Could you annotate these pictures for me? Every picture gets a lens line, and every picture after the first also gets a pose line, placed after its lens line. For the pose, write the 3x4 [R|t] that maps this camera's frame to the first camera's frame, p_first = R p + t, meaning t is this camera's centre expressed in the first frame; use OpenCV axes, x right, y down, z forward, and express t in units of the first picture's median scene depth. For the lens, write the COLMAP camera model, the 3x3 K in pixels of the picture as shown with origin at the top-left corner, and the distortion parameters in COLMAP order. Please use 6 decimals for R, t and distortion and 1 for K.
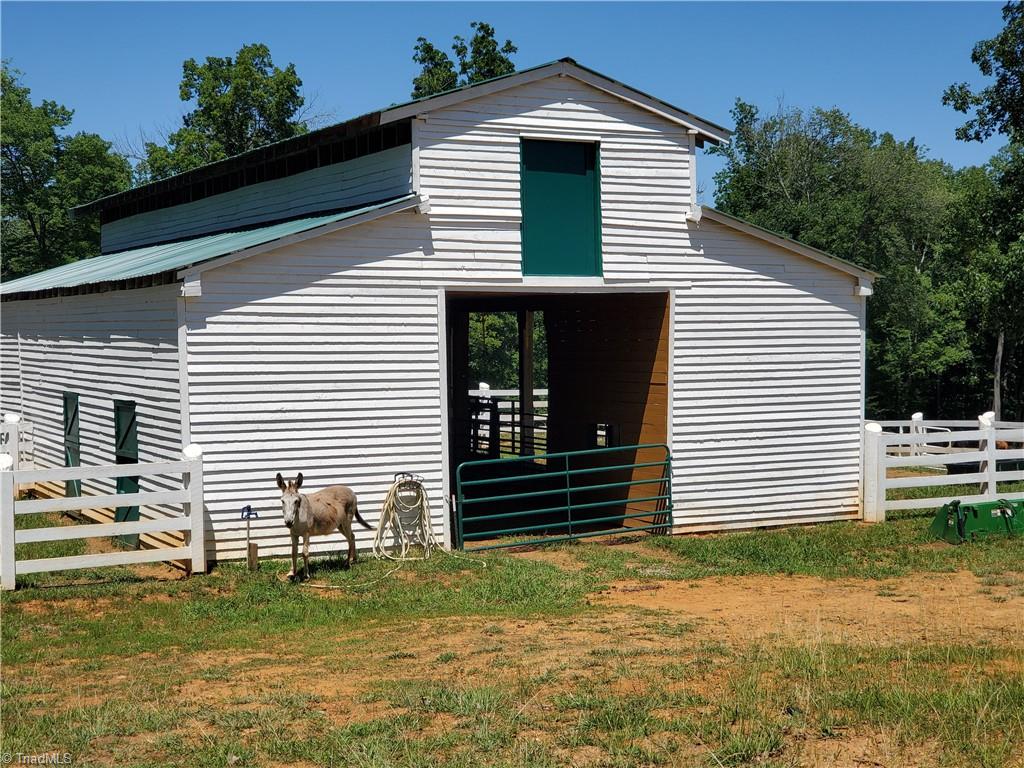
lens RADIAL K [[1550.6, 0, 497.2], [0, 1550.6, 347.8], [0, 0, 1]] dist [0.010391, 0.000000]
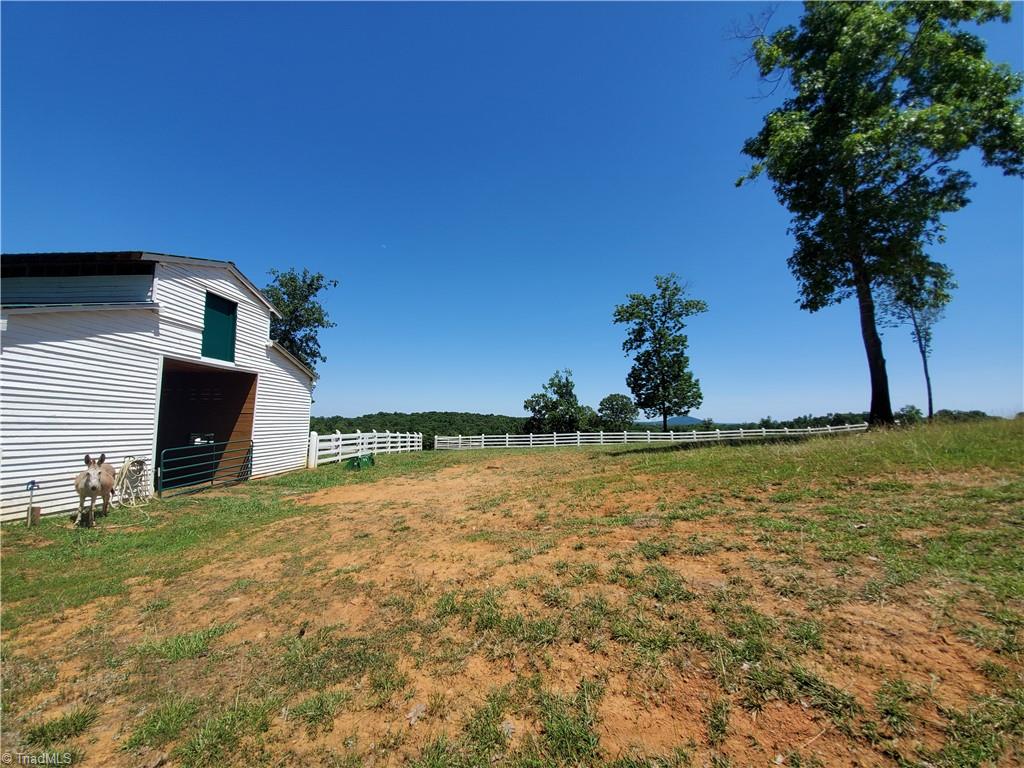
lens RADIAL K [[404.5, 0, 518.2], [0, 404.5, 384.3], [0, 0, 1]] dist [-0.005673, -0.008390]
pose [[0.465898, 0.094589, 0.879768, -0.252799], [0.001953, 0.994157, -0.107922, 0.048583], [-0.884836, 0.051999, 0.462991, 0.390368]]
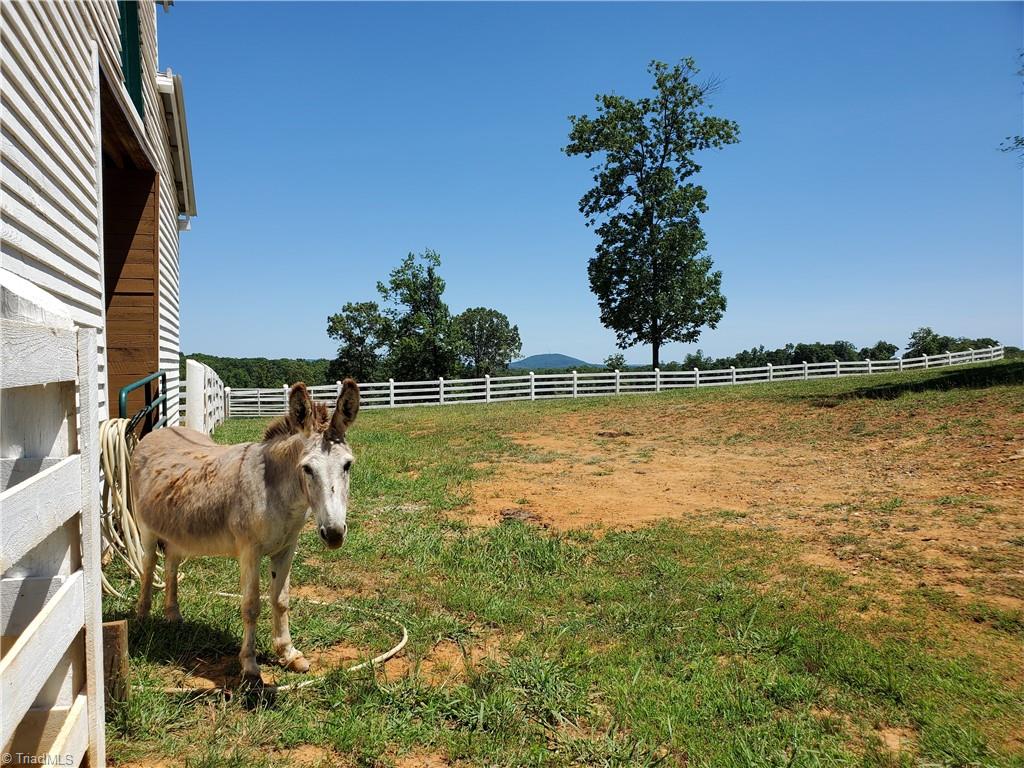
lens RADIAL K [[801.9, 0, 511.6], [0, 801.9, 394.1], [0, 0, 1]] dist [0.034734, -0.040060]
pose [[0.149120, -0.026627, 0.988461, -0.276588], [0.026046, 0.999396, 0.022992, 0.071782], [-0.988476, 0.022317, 0.149724, 0.810444]]
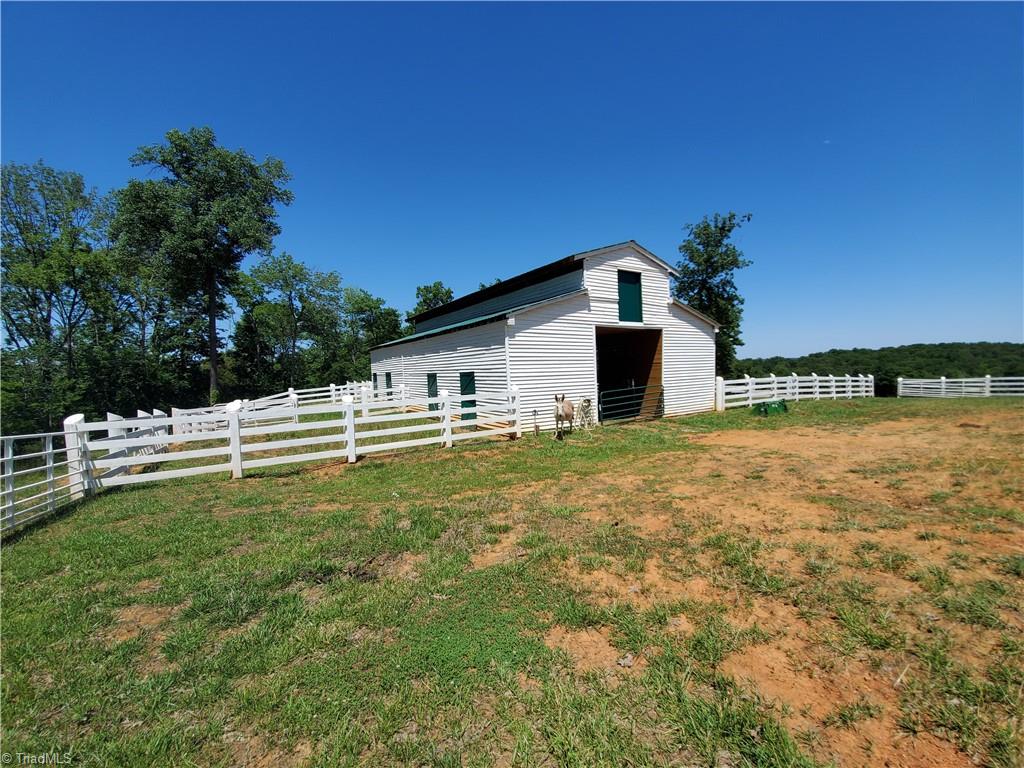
lens RADIAL K [[404.5, 0, 519.0], [0, 404.5, 382.9], [0, 0, 1]] dist [-0.005673, -0.008390]
pose [[0.995403, -0.023729, 0.092786, -0.222421], [0.022081, 0.999580, 0.018749, 0.042533], [-0.093192, -0.016614, 0.995510, 0.326245]]
